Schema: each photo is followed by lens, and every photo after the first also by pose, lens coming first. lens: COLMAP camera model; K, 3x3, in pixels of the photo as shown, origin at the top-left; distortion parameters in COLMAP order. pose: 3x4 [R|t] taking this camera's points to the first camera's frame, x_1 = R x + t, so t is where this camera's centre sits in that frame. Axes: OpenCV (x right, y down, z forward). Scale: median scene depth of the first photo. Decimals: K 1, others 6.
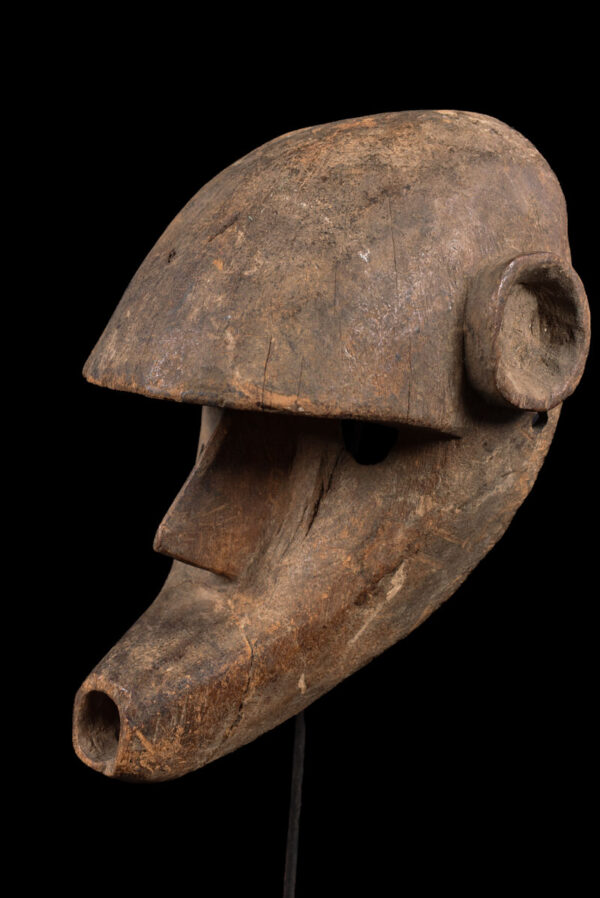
lens RADIAL K [[896.7, 0, 300.0], [0, 896.7, 449.0], [0, 0, 1]] dist [-0.079496, -0.000795]
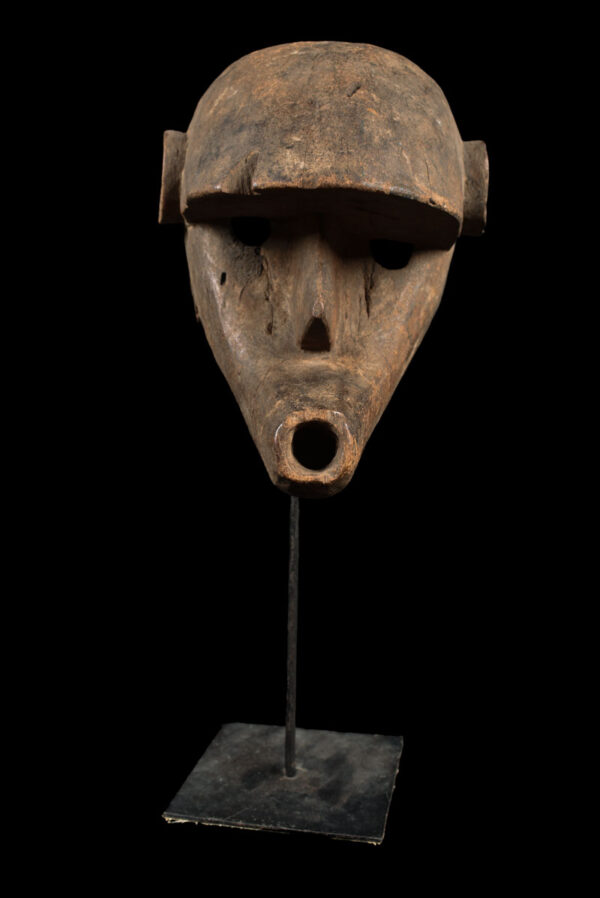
lens RADIAL K [[896.7, 0, 300.0], [0, 896.7, 449.0], [0, 0, 1]] dist [-0.079496, -0.000795]
pose [[0.692722, -0.075369, 0.717256, -1.164188], [0.108912, 0.994051, -0.000732, 0.309701], [-0.712934, 0.078625, 0.696810, 0.100894]]
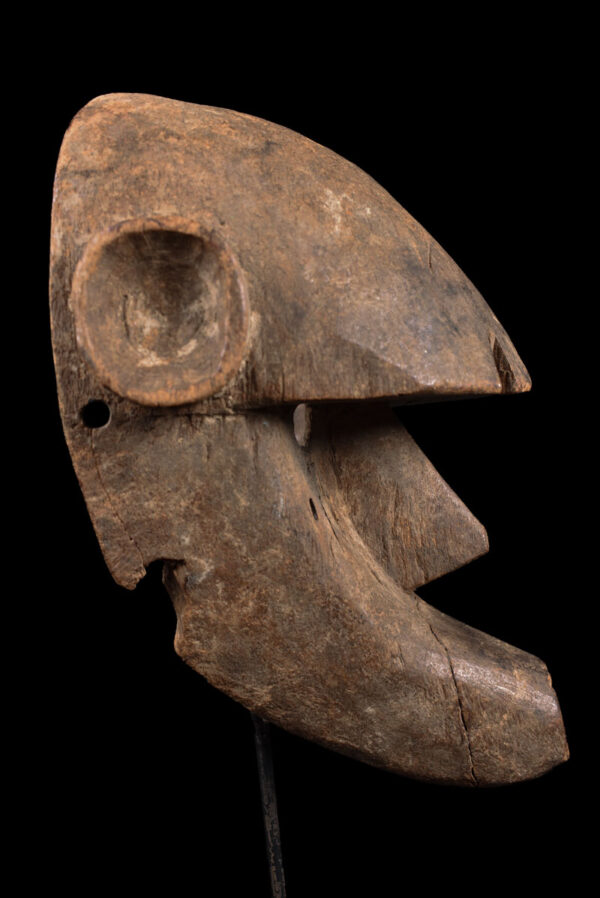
lens RADIAL K [[896.7, 0, 300.0], [0, 896.7, 449.0], [0, 0, 1]] dist [-0.079496, -0.000795]
pose [[-0.625969, -0.060096, 0.777529, -0.823918], [0.134658, 0.973721, 0.183669, -0.219300], [-0.768134, 0.219672, -0.601427, 1.769796]]
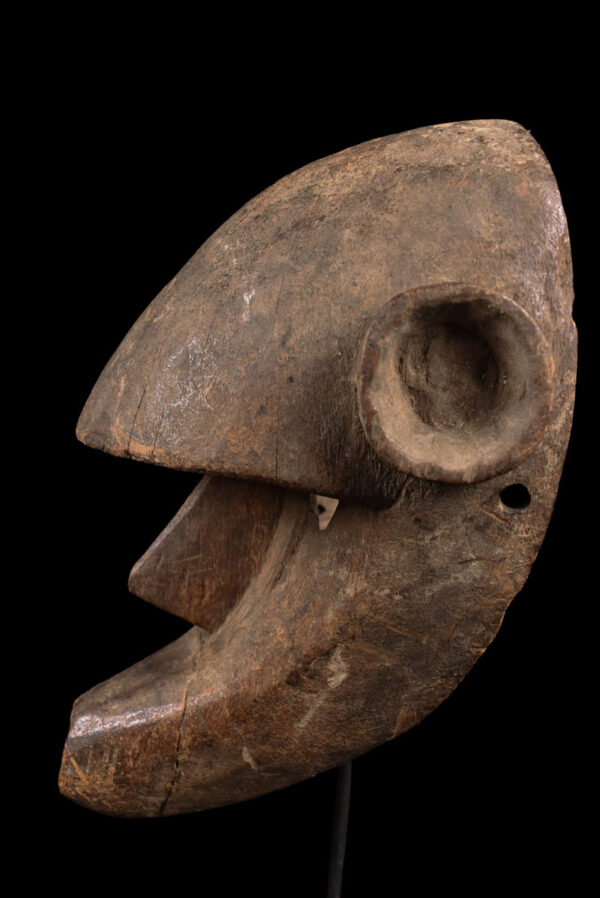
lens RADIAL K [[896.7, 0, 300.0], [0, 896.7, 449.0], [0, 0, 1]] dist [-0.079496, -0.000795]
pose [[0.814494, 0.058027, -0.577263, 0.586732], [-0.091043, 0.995442, -0.028396, -0.036925], [0.572984, 0.075684, 0.816064, 0.265105]]
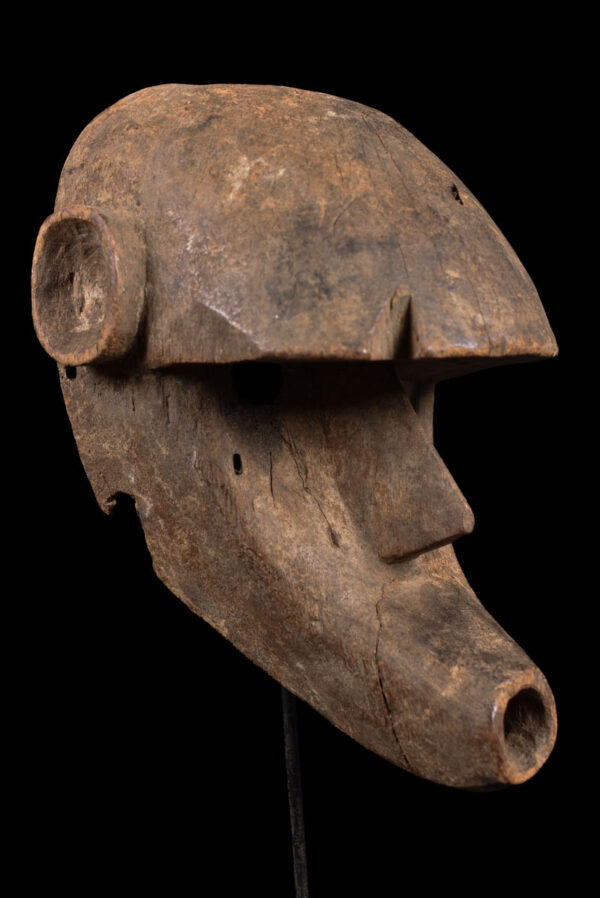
lens RADIAL K [[896.7, 0, 300.0], [0, 896.7, 449.0], [0, 0, 1]] dist [-0.079496, -0.000795]
pose [[0.037550, -0.153299, 0.987466, -1.073587], [0.182123, 0.972663, 0.144076, -0.135043], [-0.982559, 0.174430, 0.064443, 1.104306]]
